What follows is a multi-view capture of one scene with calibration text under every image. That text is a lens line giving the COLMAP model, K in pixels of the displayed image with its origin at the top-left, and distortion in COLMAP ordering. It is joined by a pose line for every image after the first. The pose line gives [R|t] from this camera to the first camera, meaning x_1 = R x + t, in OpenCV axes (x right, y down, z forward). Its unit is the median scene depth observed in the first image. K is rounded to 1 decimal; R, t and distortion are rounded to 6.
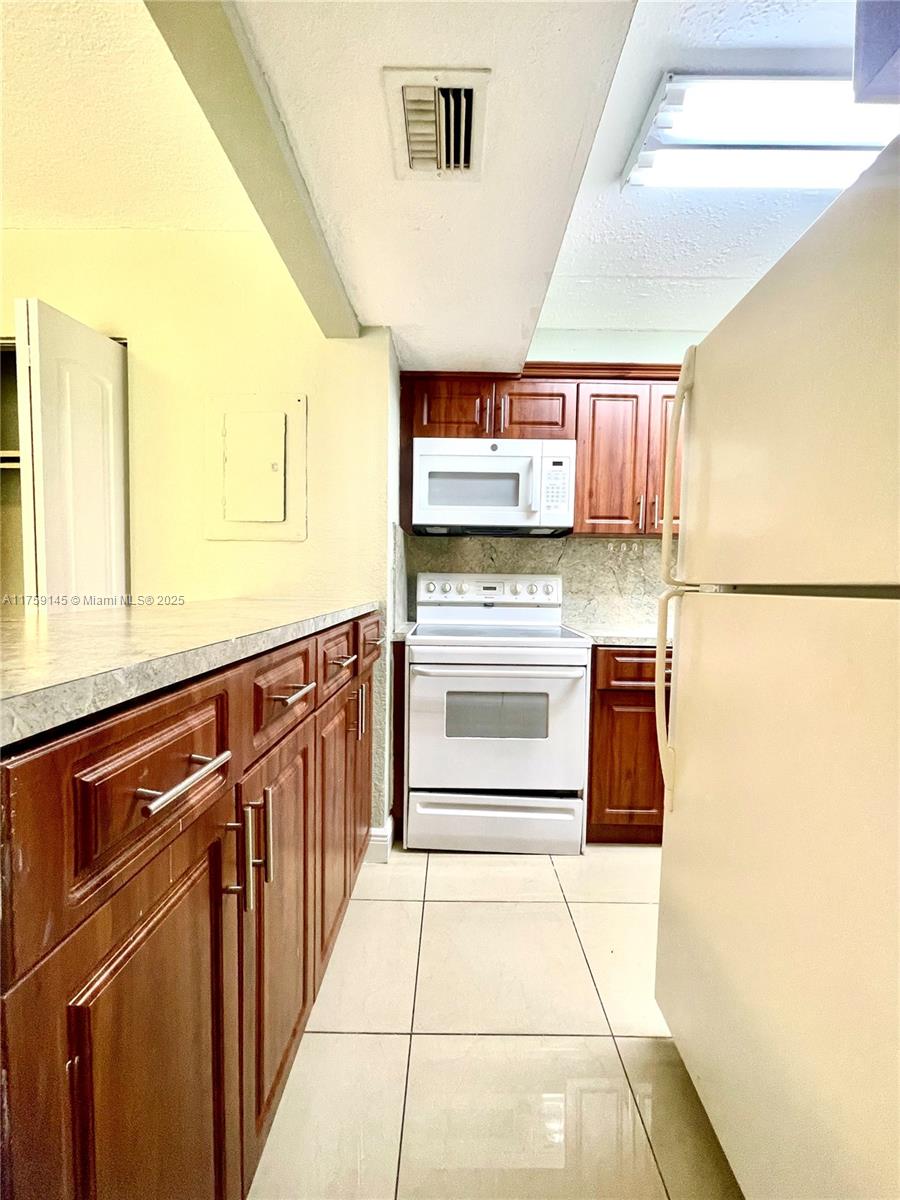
lens RADIAL K [[486.1, 0, 452.9], [0, 486.1, 602.2], [0, 0, 1]] dist [-0.001615, -0.000272]
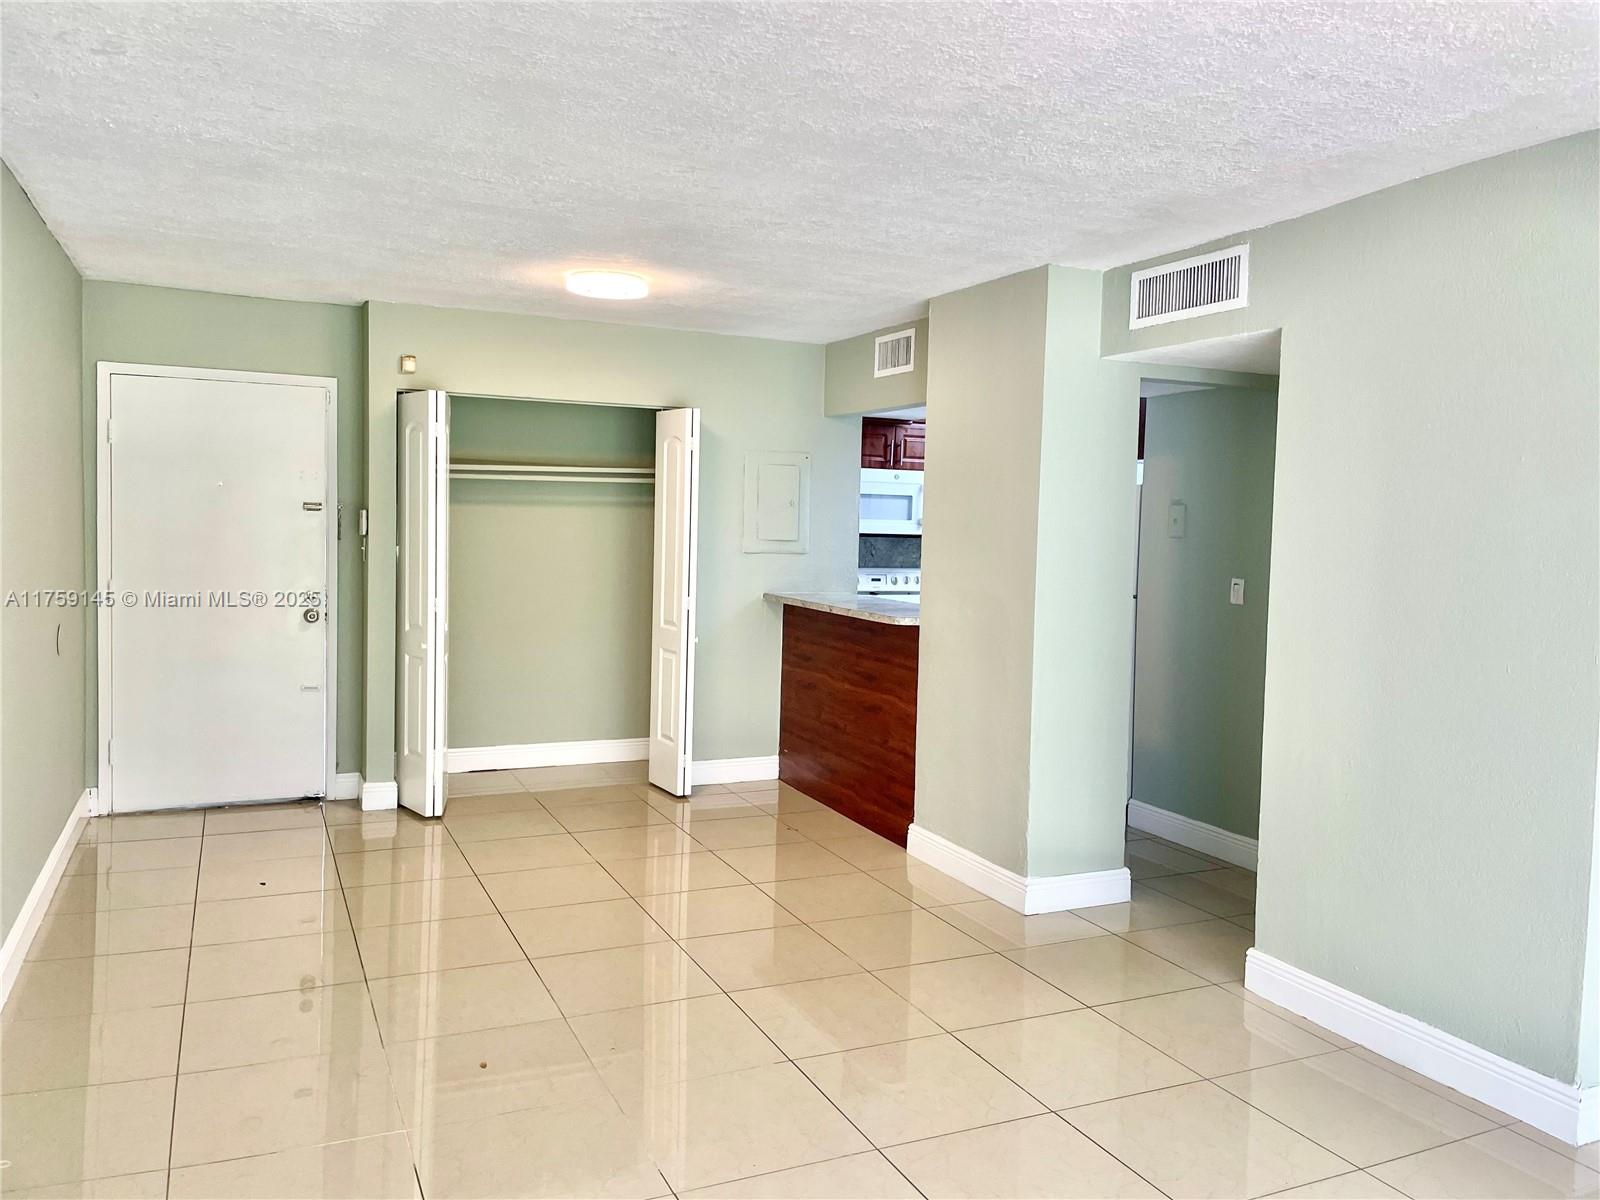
lens RADIAL K [[1213.7, 0, 805.7], [0, 1213.7, 586.4], [0, 0, 1]] dist [0.055240, -0.002760]
pose [[0.906049, -0.014757, 0.422916, -1.551595], [0.005704, 0.999727, 0.022664, -0.091412], [-0.423135, -0.018122, 0.905885, -1.921990]]
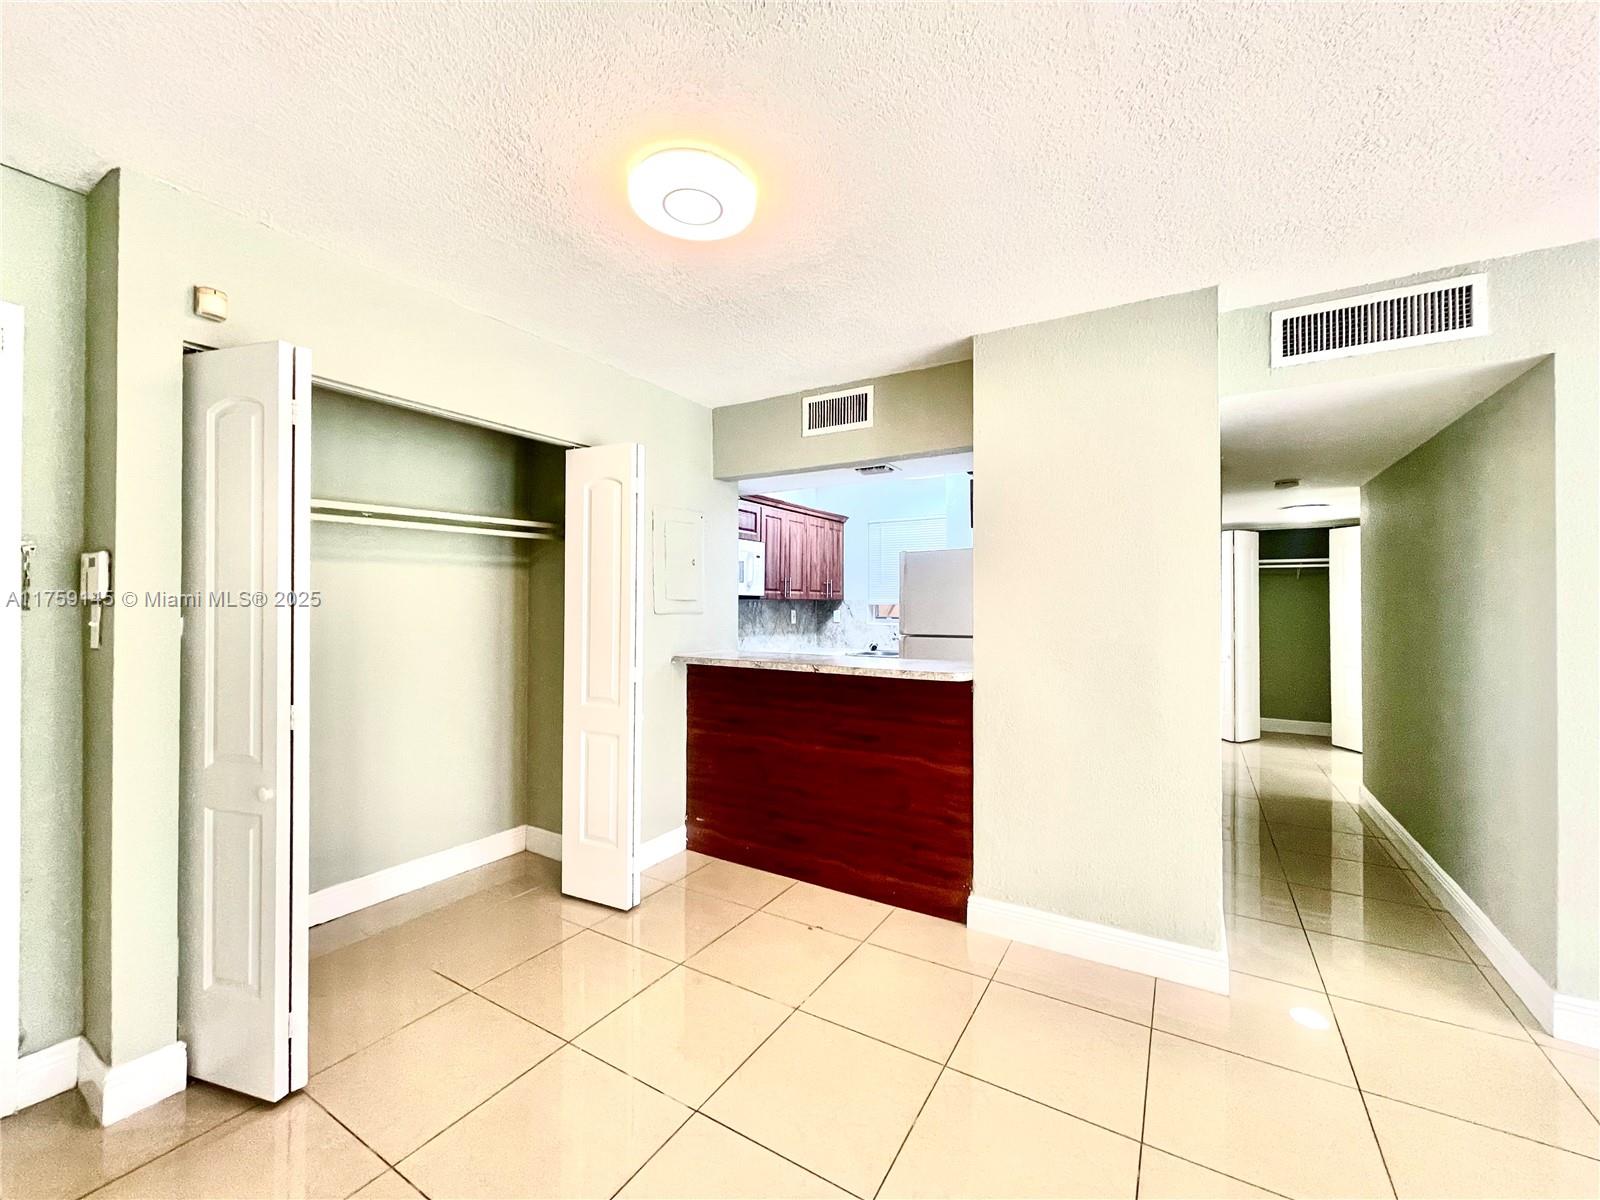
lens RADIAL K [[644.0, 0, 800.0], [0, 644.0, 600.0], [0, 0, 1]] dist [-0.002947, -0.000237]
pose [[0.513764, -0.007434, 0.857900, -1.518560], [0.043416, 0.998907, -0.017345, -0.099334], [-0.856833, 0.046157, 0.513524, -0.197473]]
